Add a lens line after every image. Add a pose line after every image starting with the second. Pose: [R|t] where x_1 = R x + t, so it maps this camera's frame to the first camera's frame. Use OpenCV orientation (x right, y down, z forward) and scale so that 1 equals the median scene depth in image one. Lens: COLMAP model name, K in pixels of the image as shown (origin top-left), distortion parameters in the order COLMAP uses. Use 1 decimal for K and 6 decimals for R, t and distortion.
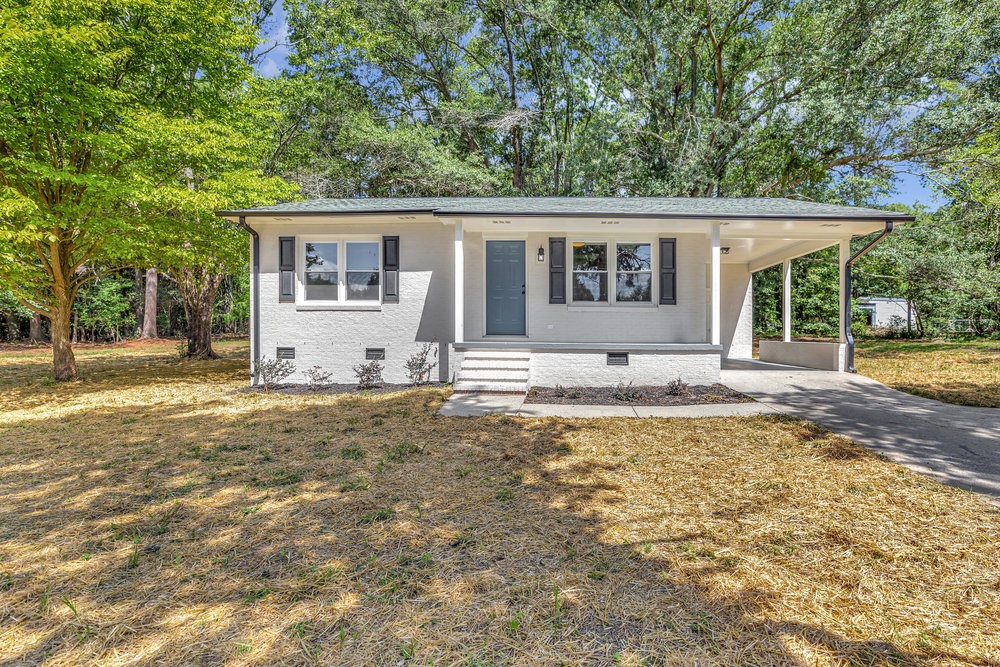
lens RADIAL K [[462.9, 0, 505.5], [0, 462.9, 321.1], [0, 0, 1]] dist [-0.039797, 0.031334]
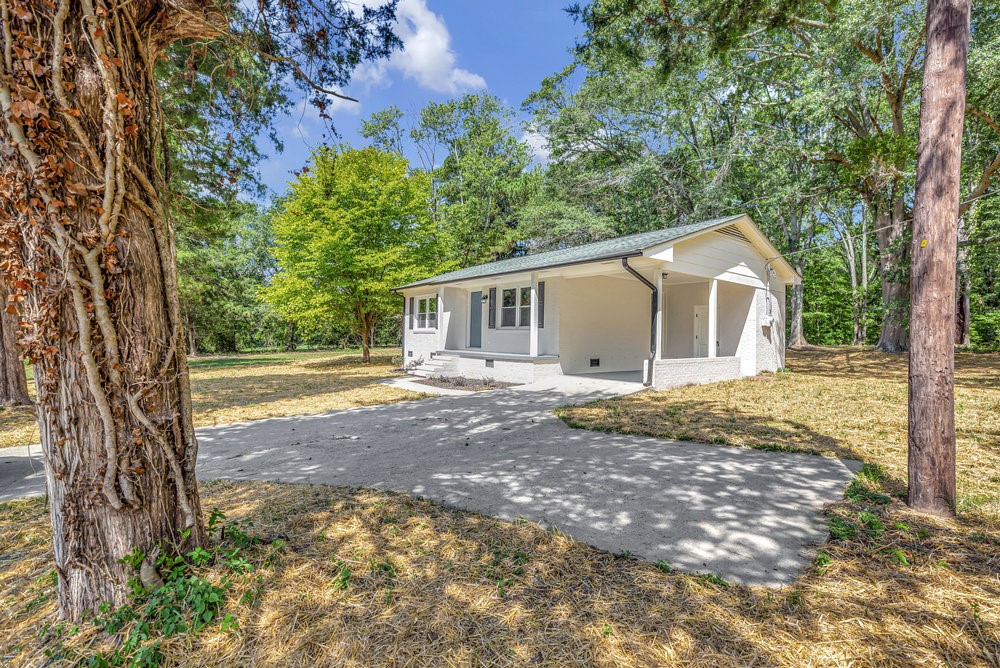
lens RADIAL K [[462.9, 0, 505.5], [0, 462.9, 321.6], [0, 0, 1]] dist [-0.039797, 0.031334]
pose [[0.653649, -0.024676, -0.756395, 1.326104], [0.002706, 0.999538, -0.030269, -0.013115], [0.756793, 0.017738, 0.653414, -0.022114]]
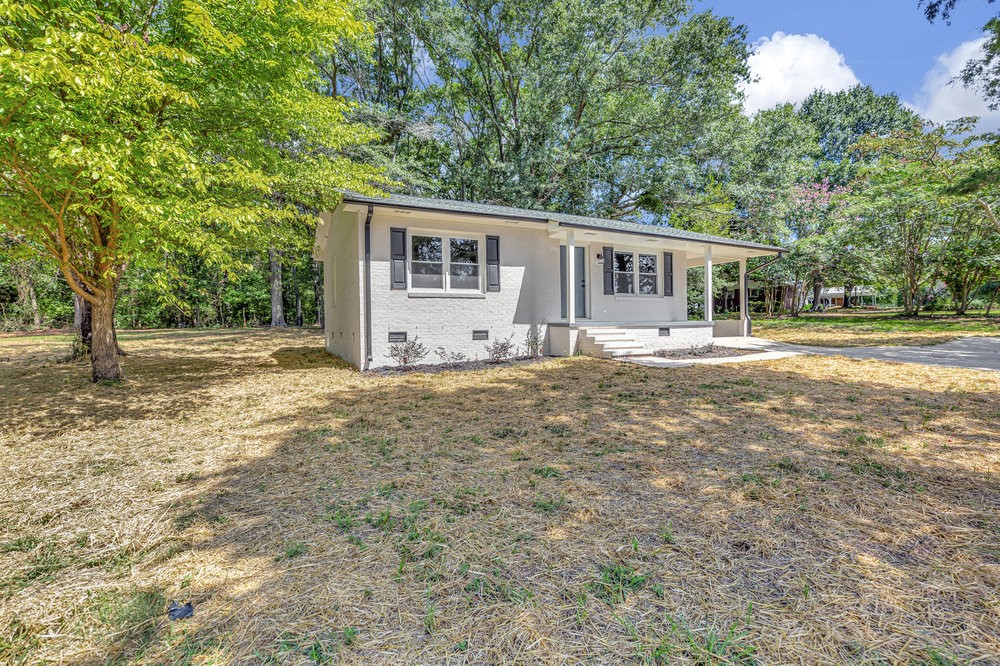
lens RADIAL K [[462.9, 0, 505.5], [0, 462.9, 320.6], [0, 0, 1]] dist [-0.039797, 0.031334]
pose [[0.872667, -0.014363, 0.488104, -0.808820], [0.003407, 0.999722, 0.023326, 0.006855], [-0.488303, -0.018693, 0.872474, -0.056190]]
